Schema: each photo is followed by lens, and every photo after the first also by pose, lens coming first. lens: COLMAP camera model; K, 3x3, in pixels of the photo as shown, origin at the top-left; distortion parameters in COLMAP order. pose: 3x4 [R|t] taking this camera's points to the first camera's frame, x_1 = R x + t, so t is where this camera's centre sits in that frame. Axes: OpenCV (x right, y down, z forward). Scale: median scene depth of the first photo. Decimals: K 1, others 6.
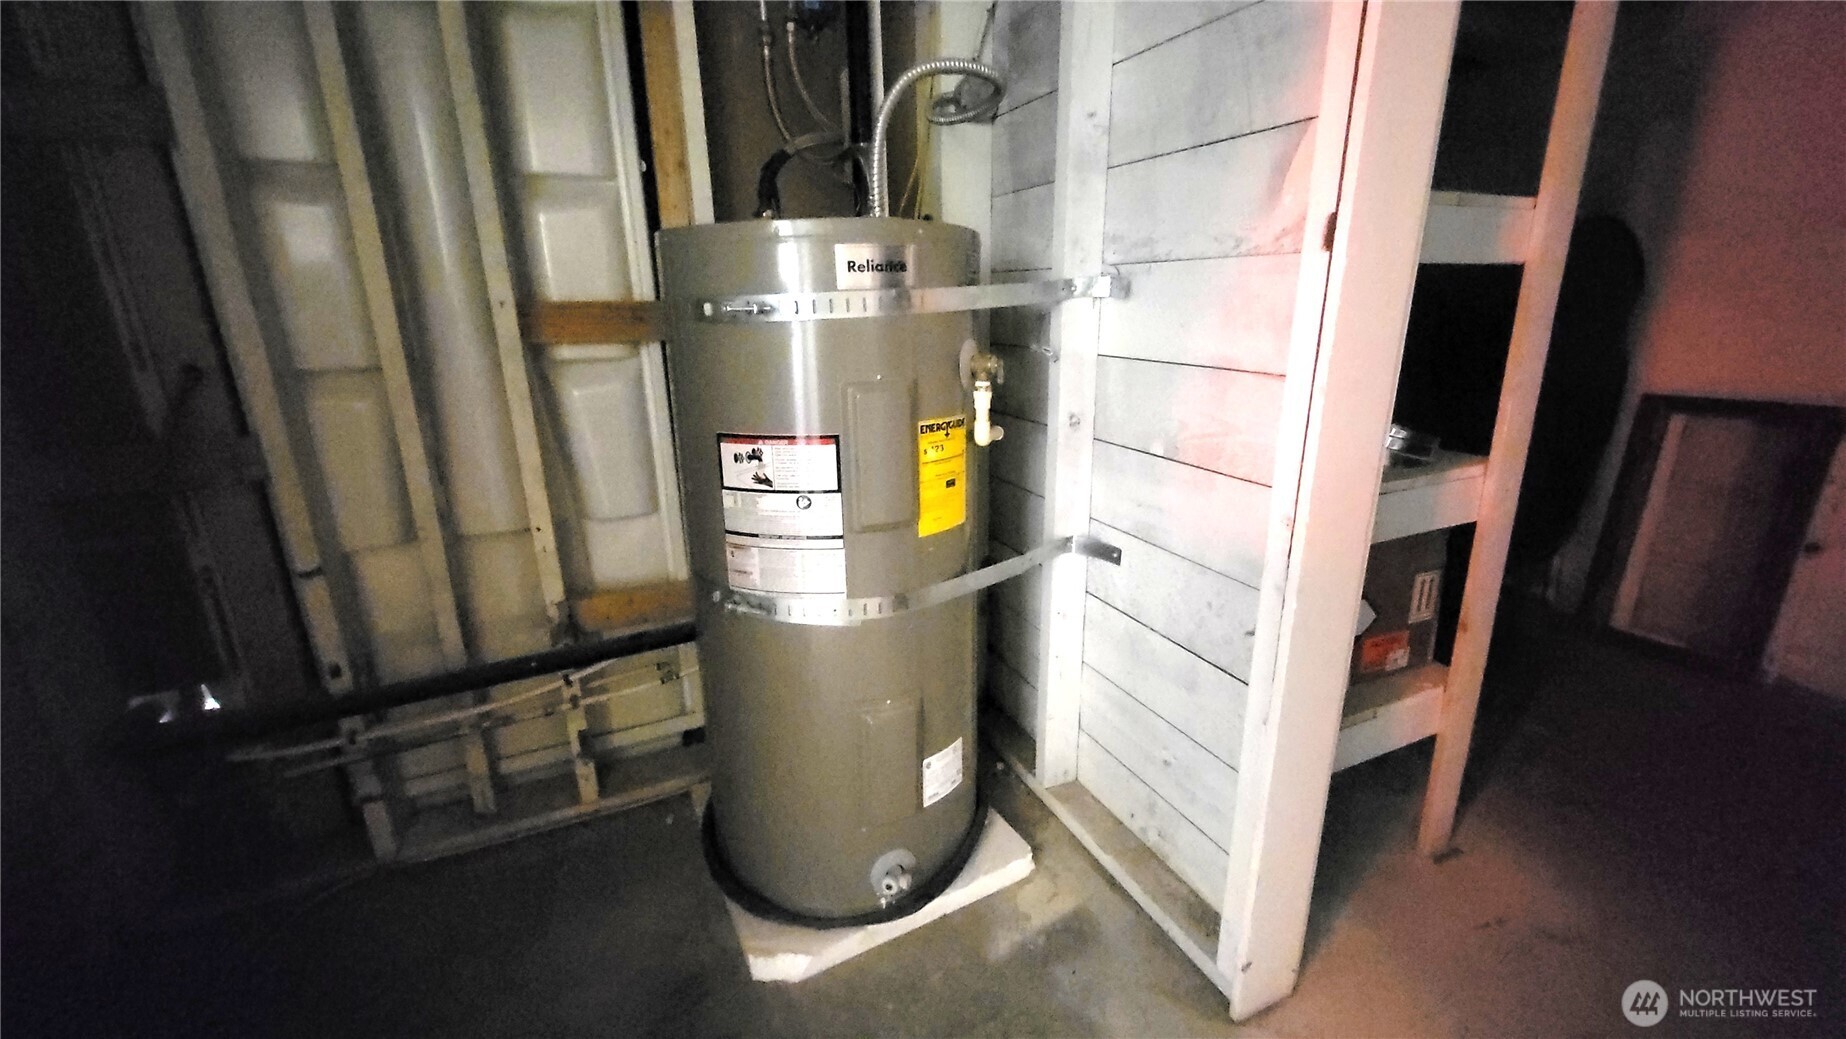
lens RADIAL K [[724.8, 0, 925.6], [0, 724.8, 505.9], [0, 0, 1]] dist [0.002577, 0.000251]
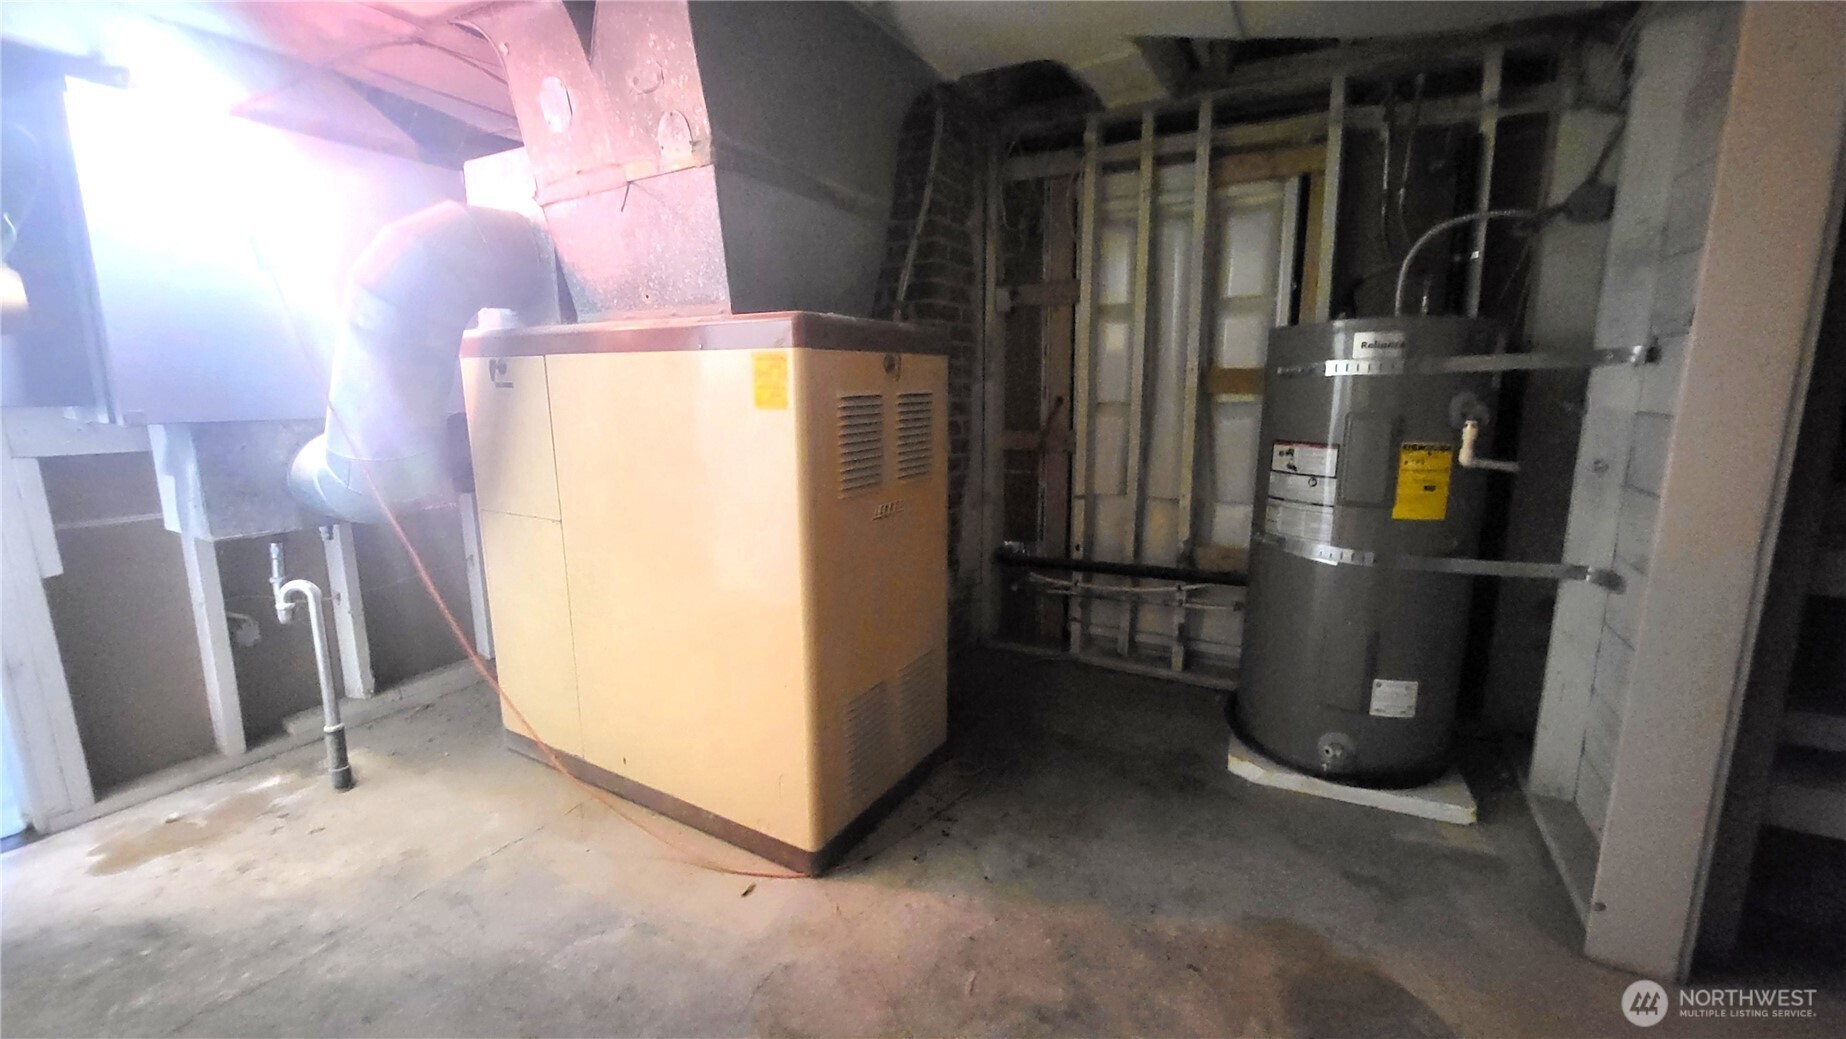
lens RADIAL K [[724.8, 0, 925.6], [0, 724.8, 505.9], [0, 0, 1]] dist [0.002577, 0.000251]
pose [[0.592636, 0.148010, -0.791755, 0.541000], [-0.228263, 0.973536, 0.011135, 0.198483], [0.772450, 0.174130, 0.610737, -0.605332]]
